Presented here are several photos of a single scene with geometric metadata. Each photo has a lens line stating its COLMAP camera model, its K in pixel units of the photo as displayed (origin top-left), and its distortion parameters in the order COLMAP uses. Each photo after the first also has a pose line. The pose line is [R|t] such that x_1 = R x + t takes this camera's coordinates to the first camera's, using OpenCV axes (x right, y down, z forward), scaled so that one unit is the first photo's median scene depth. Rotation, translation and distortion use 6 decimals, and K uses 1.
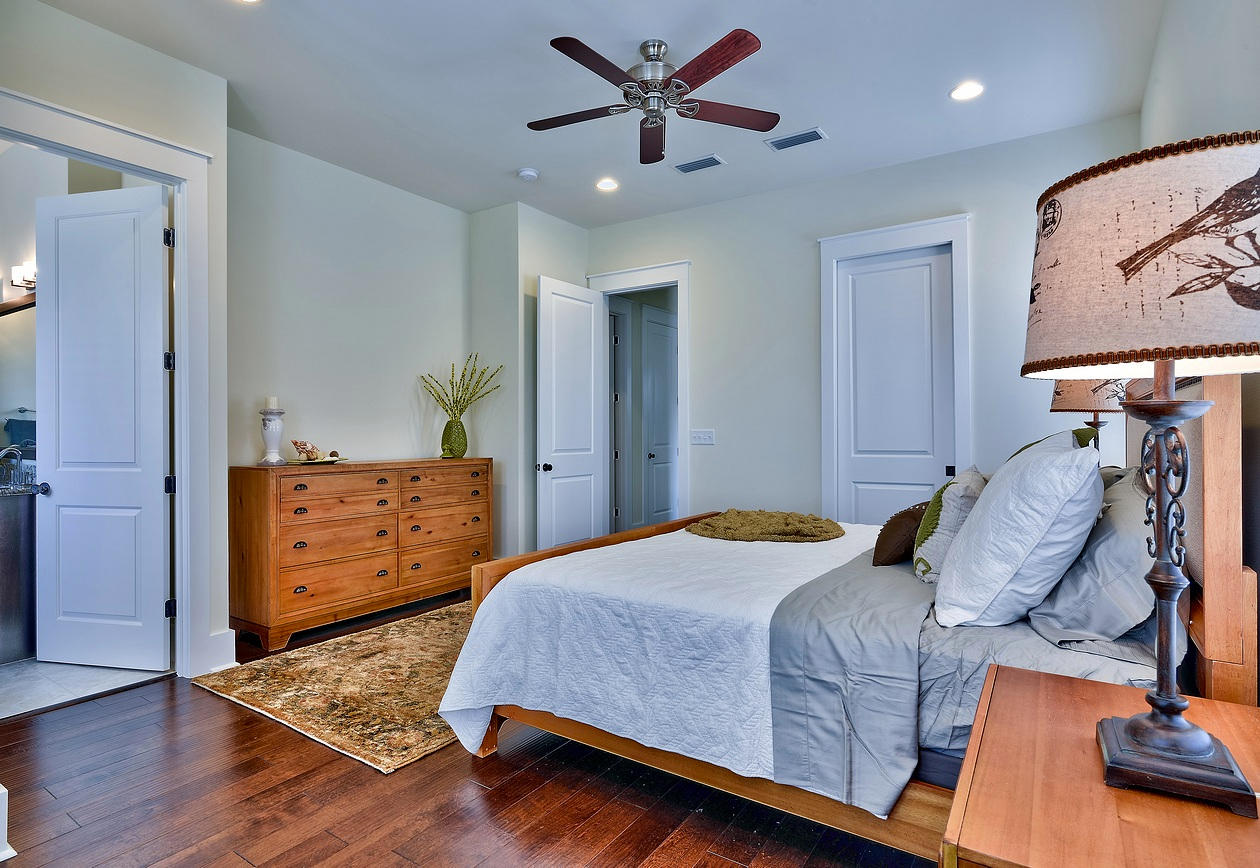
lens RADIAL K [[644.1, 0, 630.0], [0, 644.1, 434.0], [0, 0, 1]] dist [-0.000461, -0.000071]
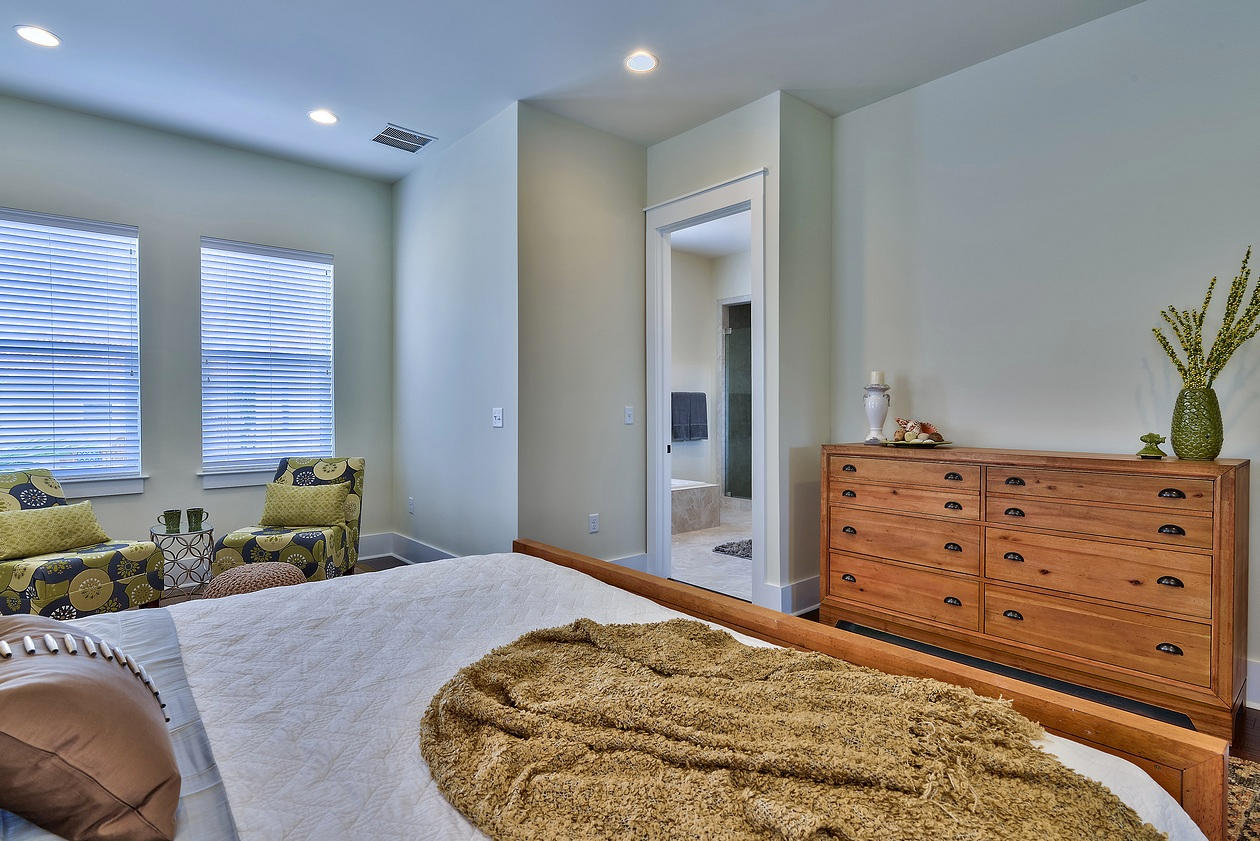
lens RADIAL K [[634.9, 0, 630.0], [0, 634.9, 420.5], [0, 0, 1]] dist [-0.000891, -0.000225]
pose [[-0.259254, 0.026874, -0.965435, 0.404171], [0.002969, 0.999630, 0.027029, -0.010696], [0.965805, 0.004141, -0.259238, 0.832529]]
